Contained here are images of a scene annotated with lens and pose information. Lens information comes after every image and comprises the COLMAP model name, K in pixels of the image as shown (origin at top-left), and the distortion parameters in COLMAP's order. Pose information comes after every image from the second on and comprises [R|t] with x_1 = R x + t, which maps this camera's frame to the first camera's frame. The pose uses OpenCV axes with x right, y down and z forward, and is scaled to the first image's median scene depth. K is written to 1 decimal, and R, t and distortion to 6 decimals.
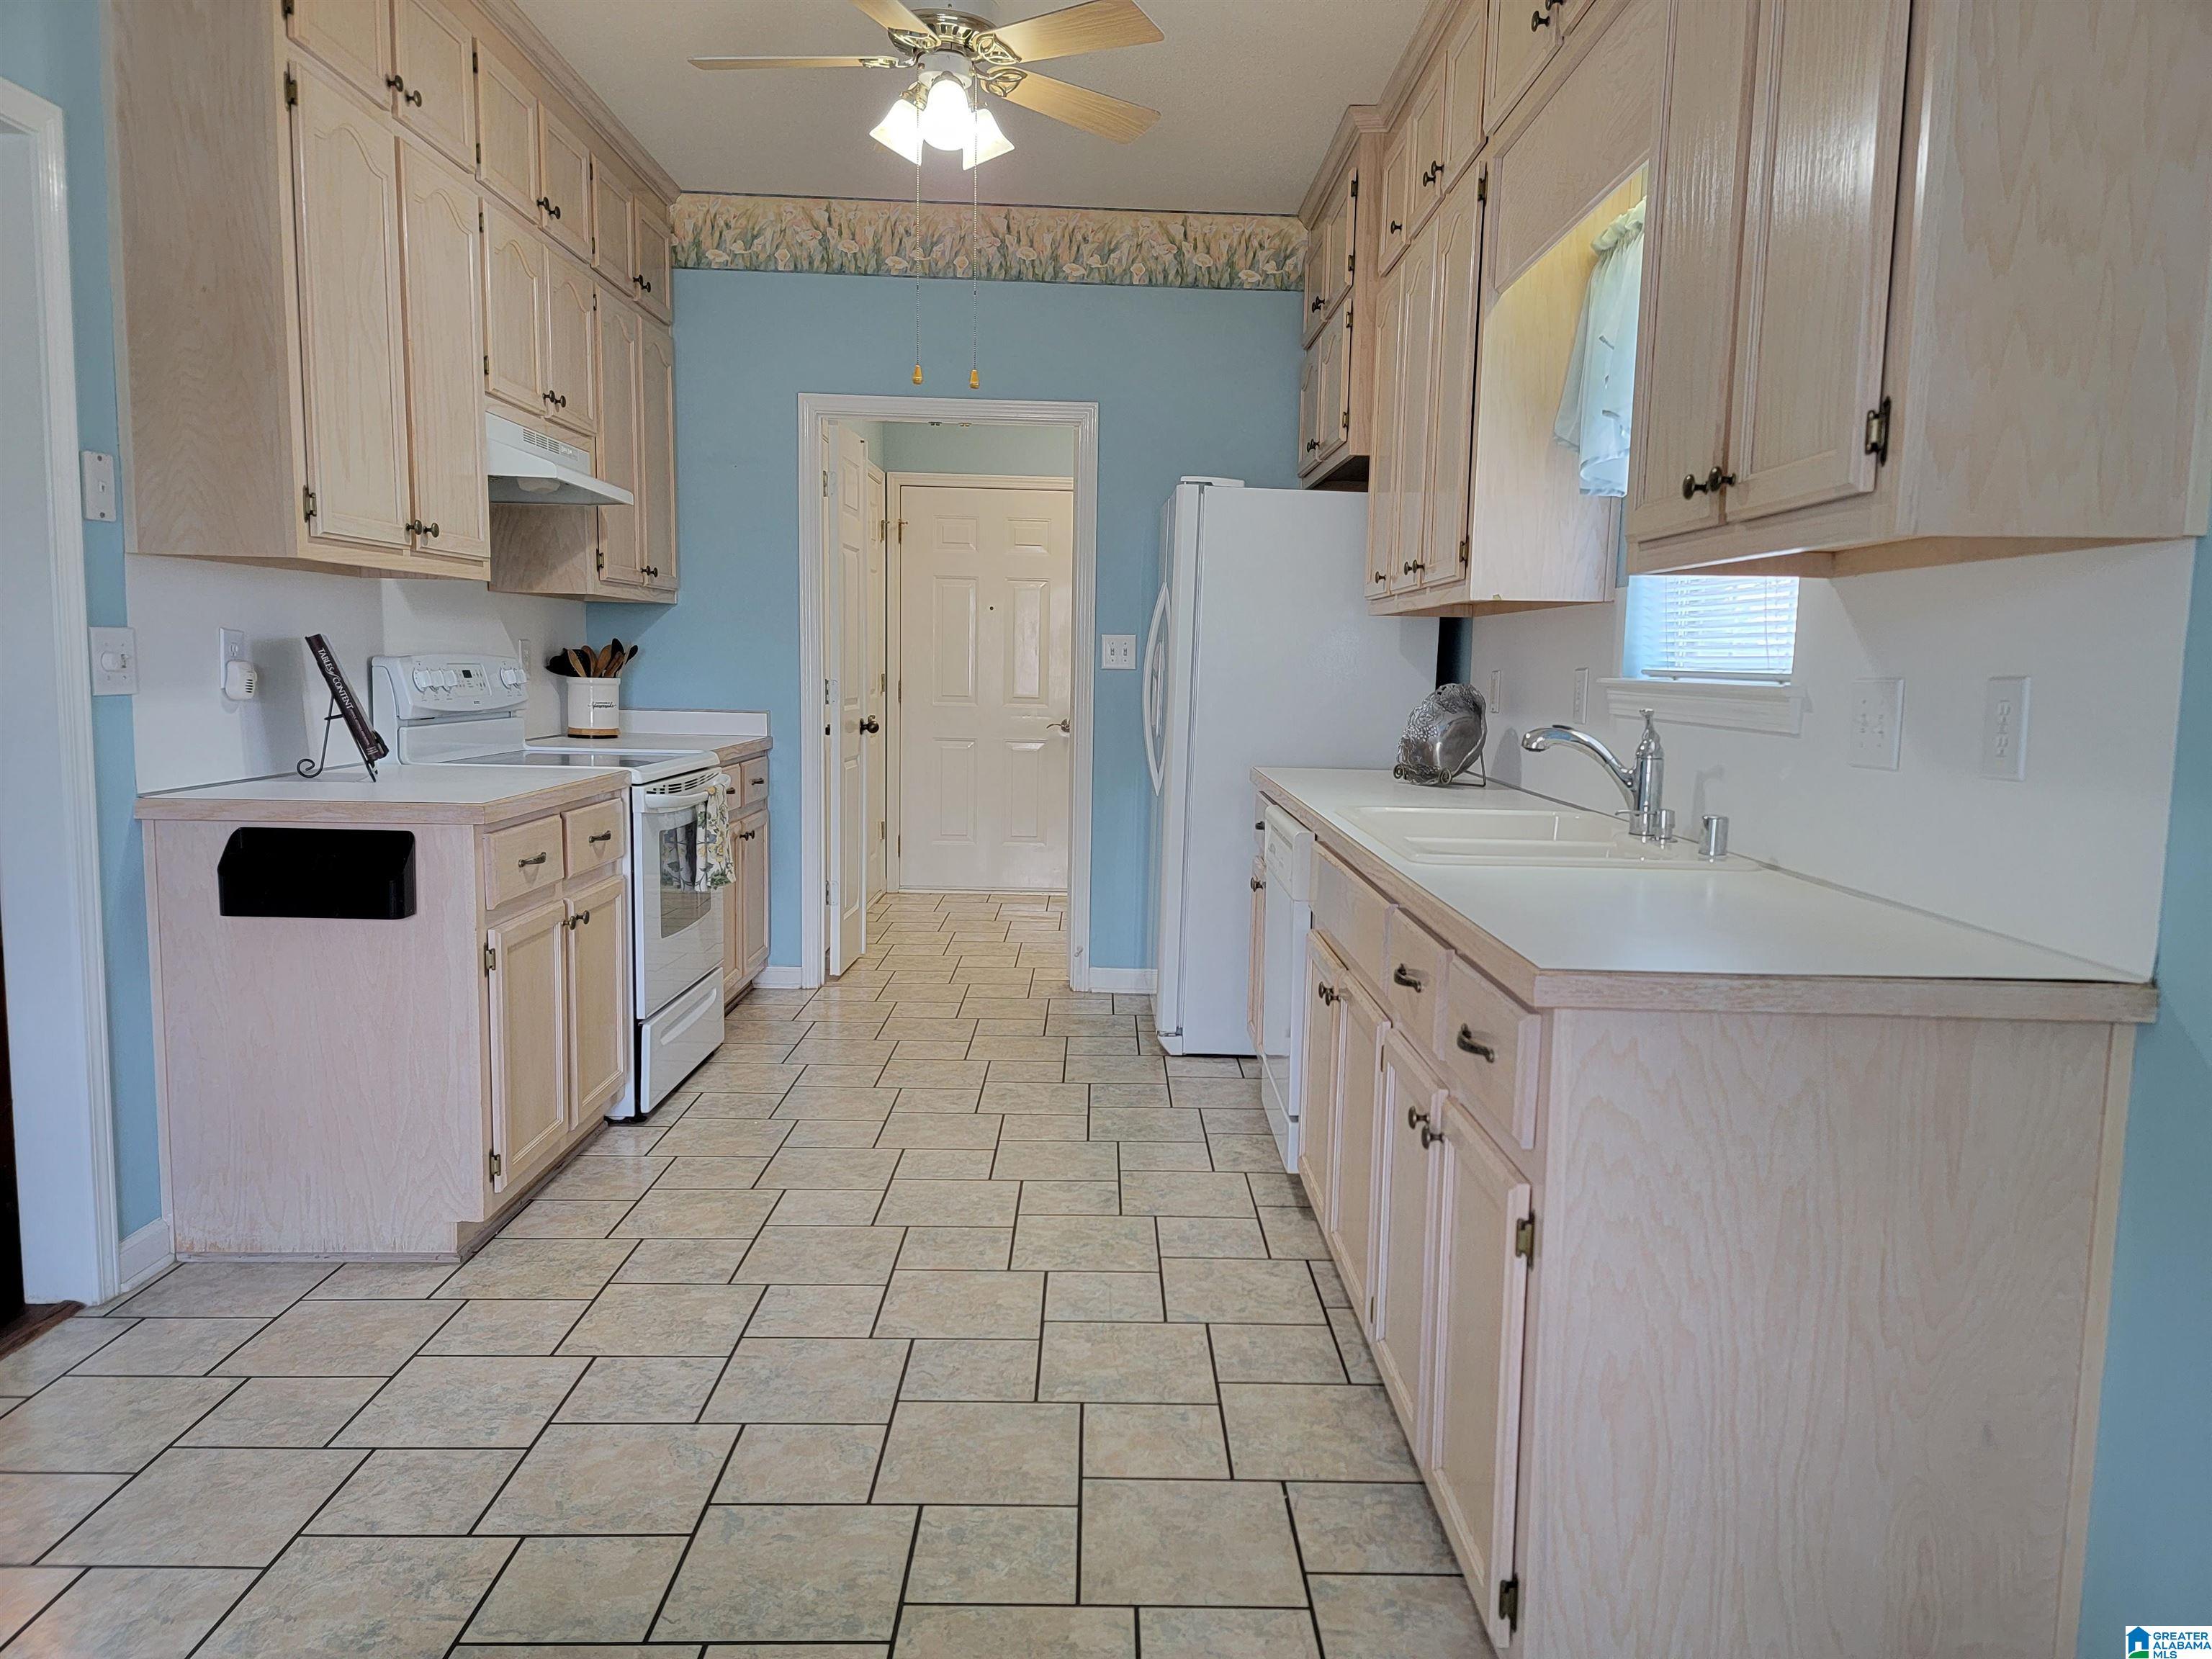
lens RADIAL K [[1525.5, 0, 1128.2], [0, 1525.5, 834.1], [0, 0, 1]] dist [0.087555, -0.069452]
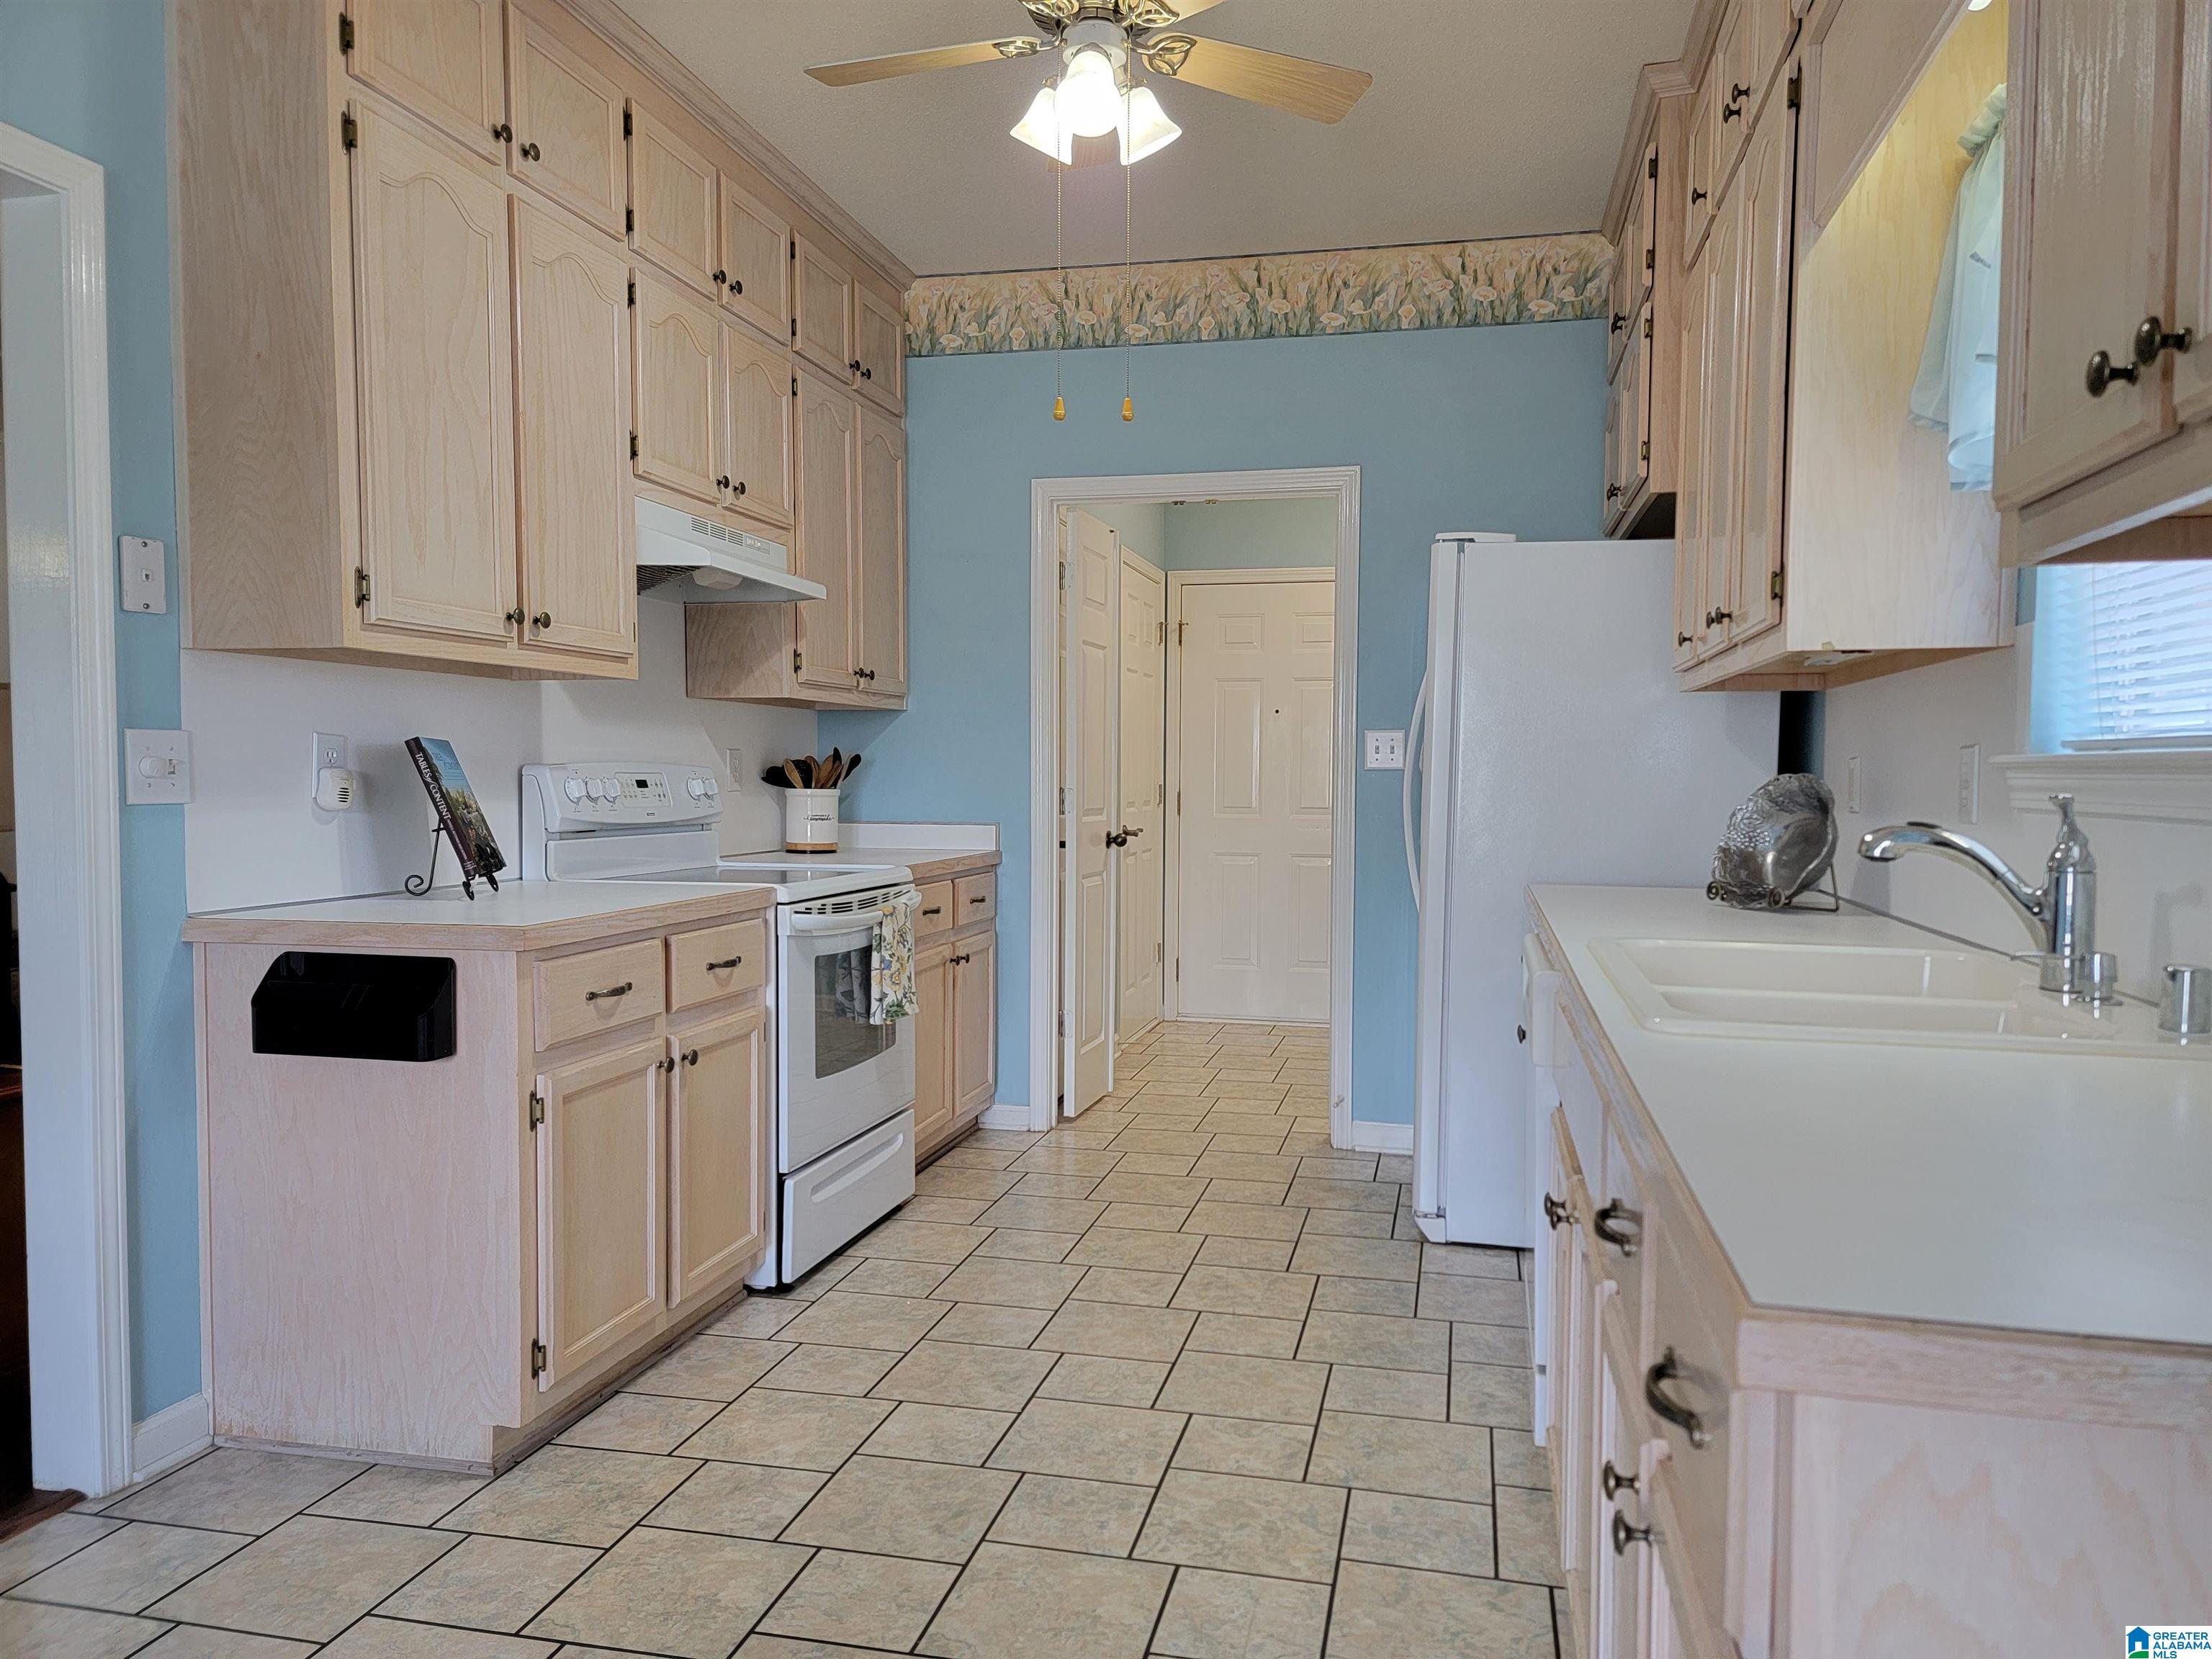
lens RADIAL K [[1525.5, 0, 1116.3], [0, 1525.5, 845.5], [0, 0, 1]] dist [0.087555, -0.069452]
pose [[0.969930, -0.004566, -0.243342, 0.092884], [-0.012463, 0.997580, -0.068396, -0.008798], [0.243065, 0.069372, 0.967526, 0.227909]]
